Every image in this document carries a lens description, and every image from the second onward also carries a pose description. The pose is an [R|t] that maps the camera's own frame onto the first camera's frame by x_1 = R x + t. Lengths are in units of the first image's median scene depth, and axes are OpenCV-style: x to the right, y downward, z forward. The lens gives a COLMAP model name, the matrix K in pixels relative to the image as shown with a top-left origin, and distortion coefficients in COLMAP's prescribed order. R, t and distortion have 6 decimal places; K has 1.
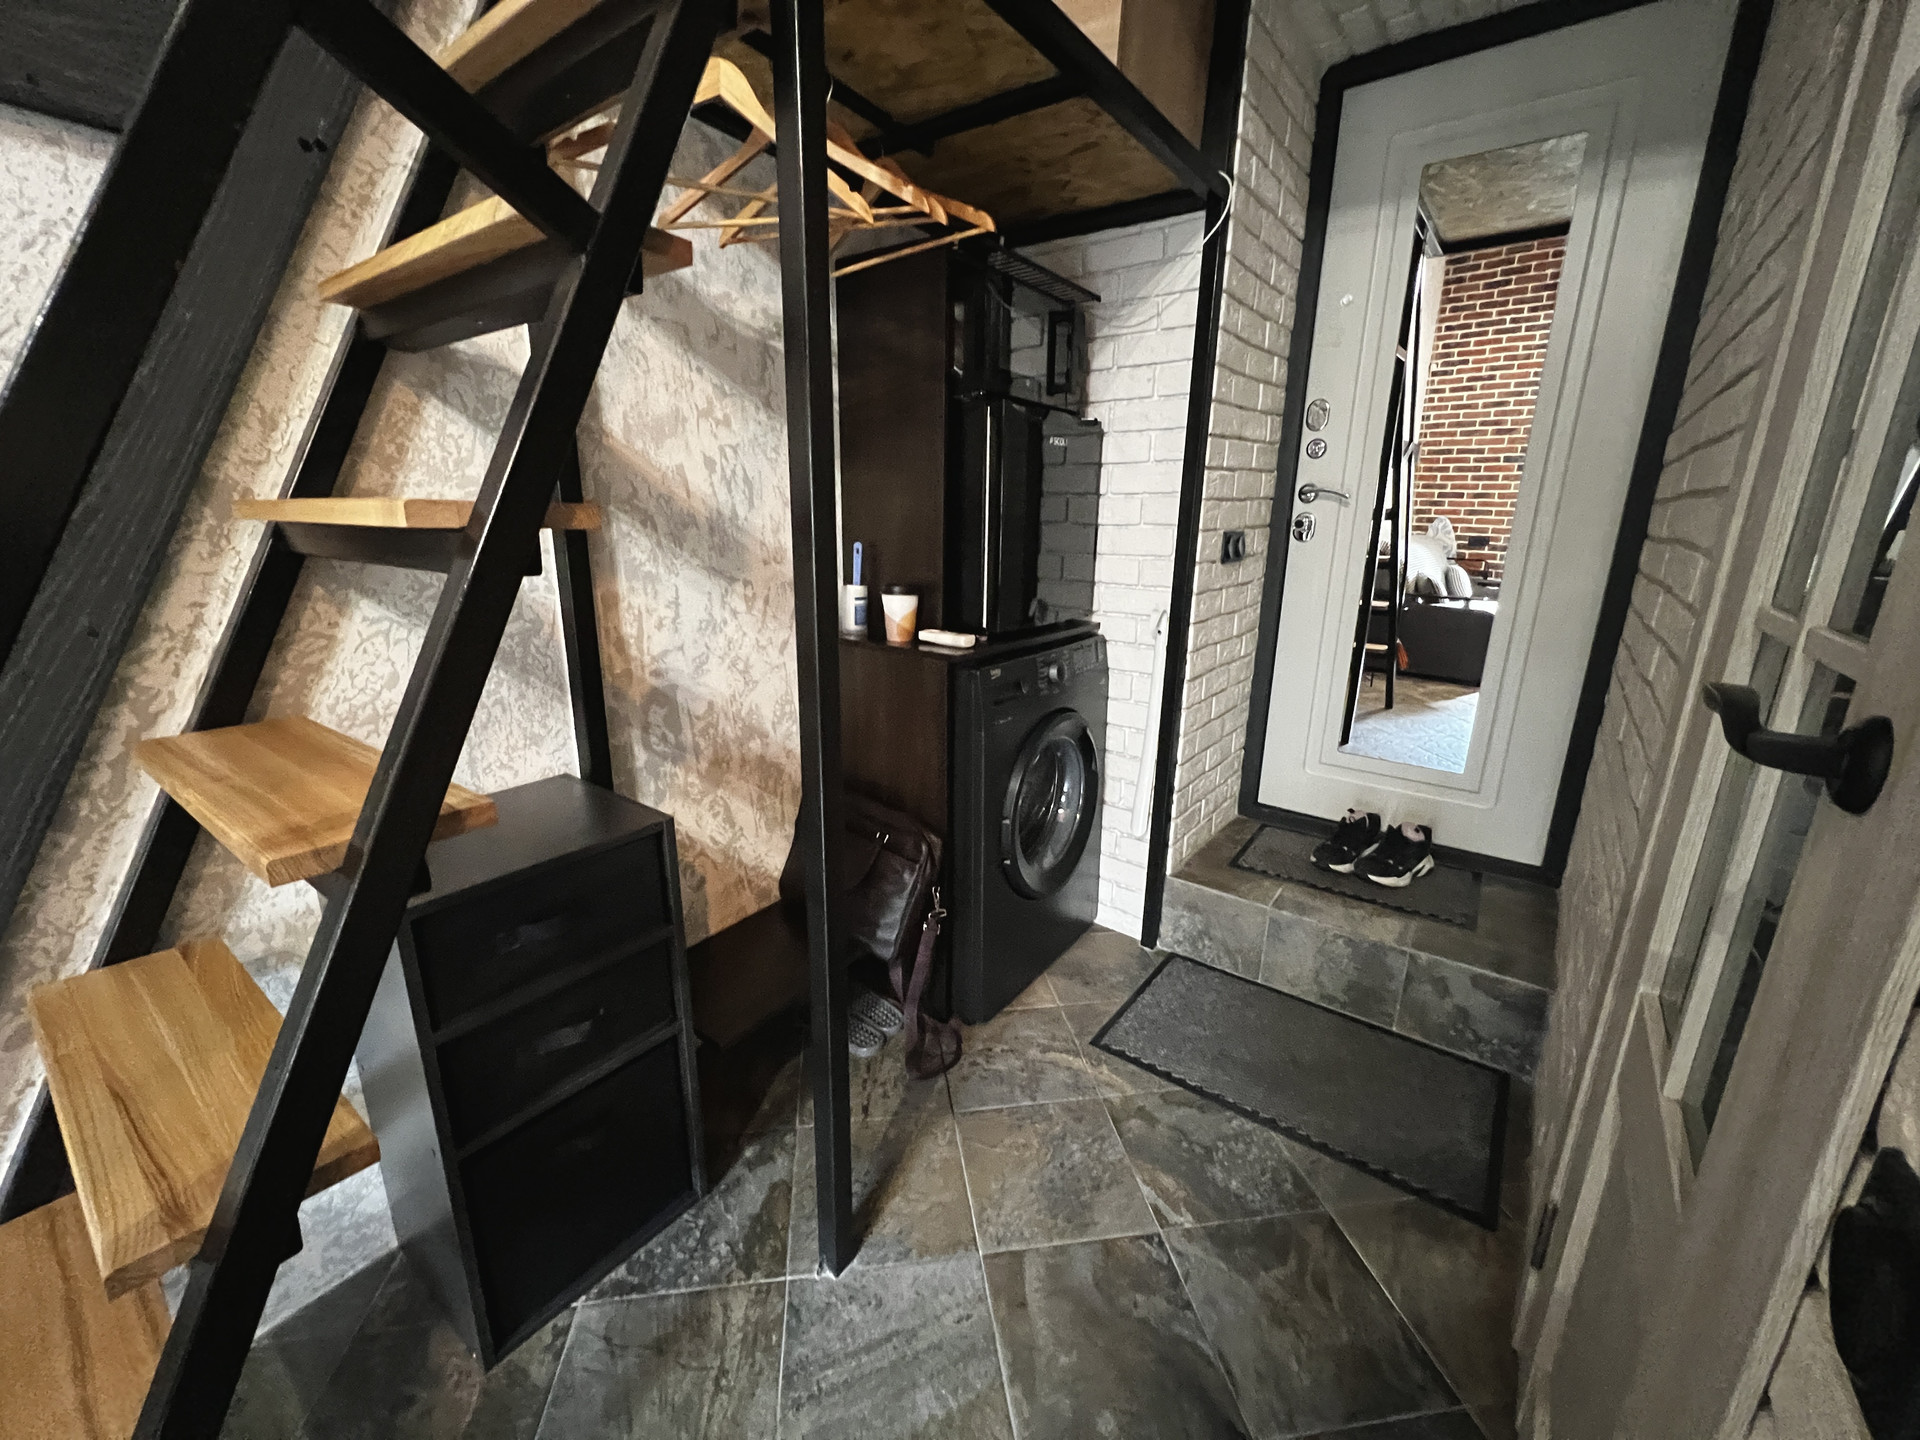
lens RADIAL K [[767.5, 0, 956.6], [0, 767.5, 721.0], [0, 0, 1]] dist [-0.000212, -0.000125]
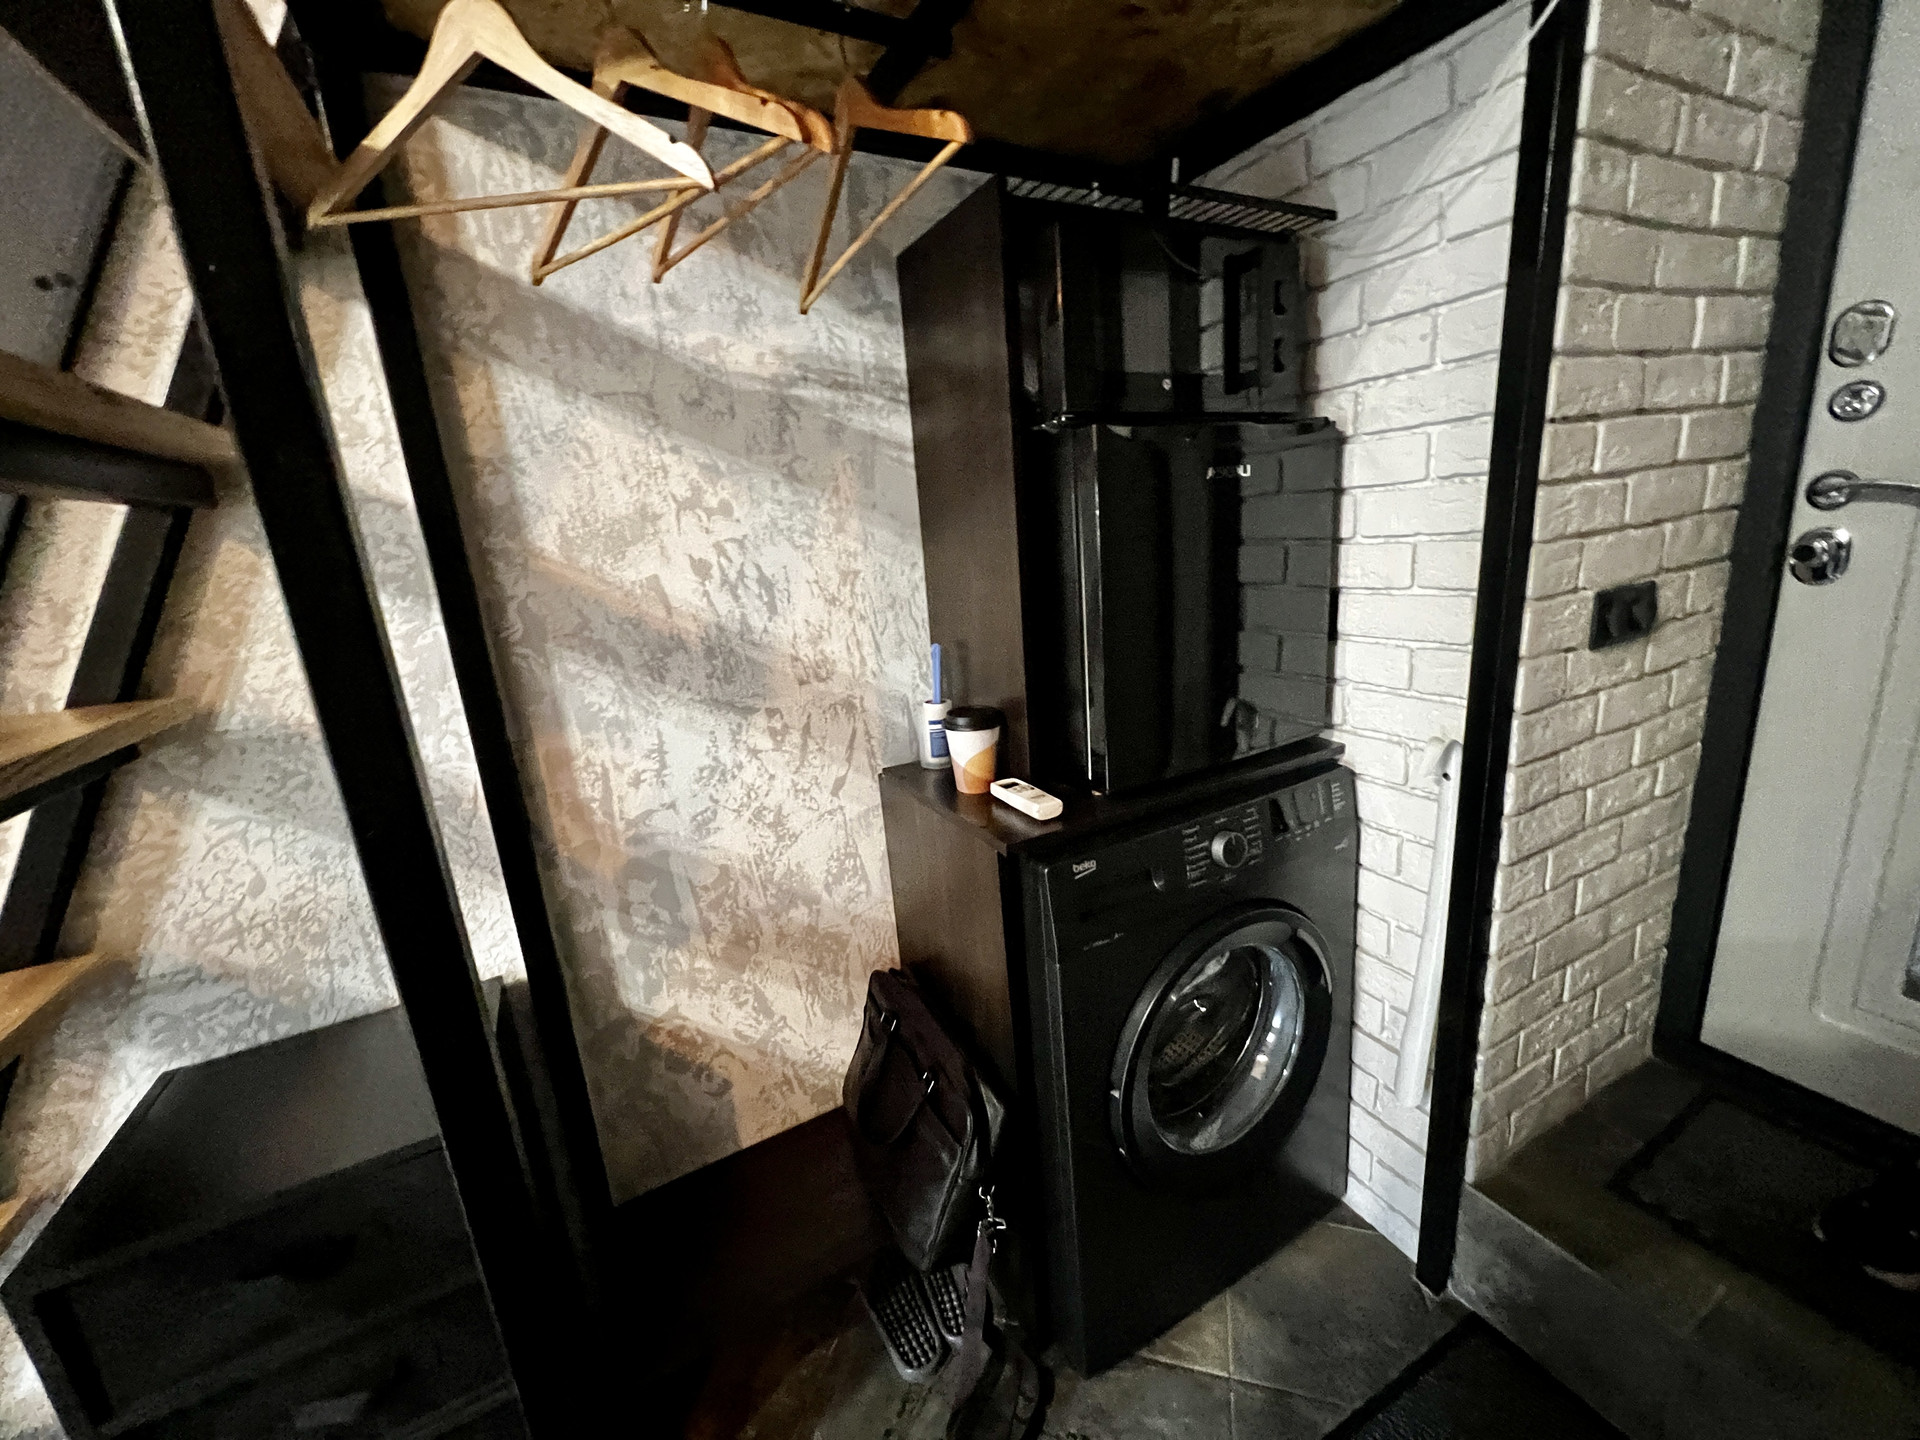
lens RADIAL K [[767.5, 0, 956.6], [0, 767.5, 721.0], [0, 0, 1]] dist [-0.000212, -0.000125]
pose [[0.898369, 0.024804, -0.438541, 0.218026], [-0.026070, 0.999655, 0.003134, -0.173313], [0.438468, 0.008617, 0.898705, 0.386411]]
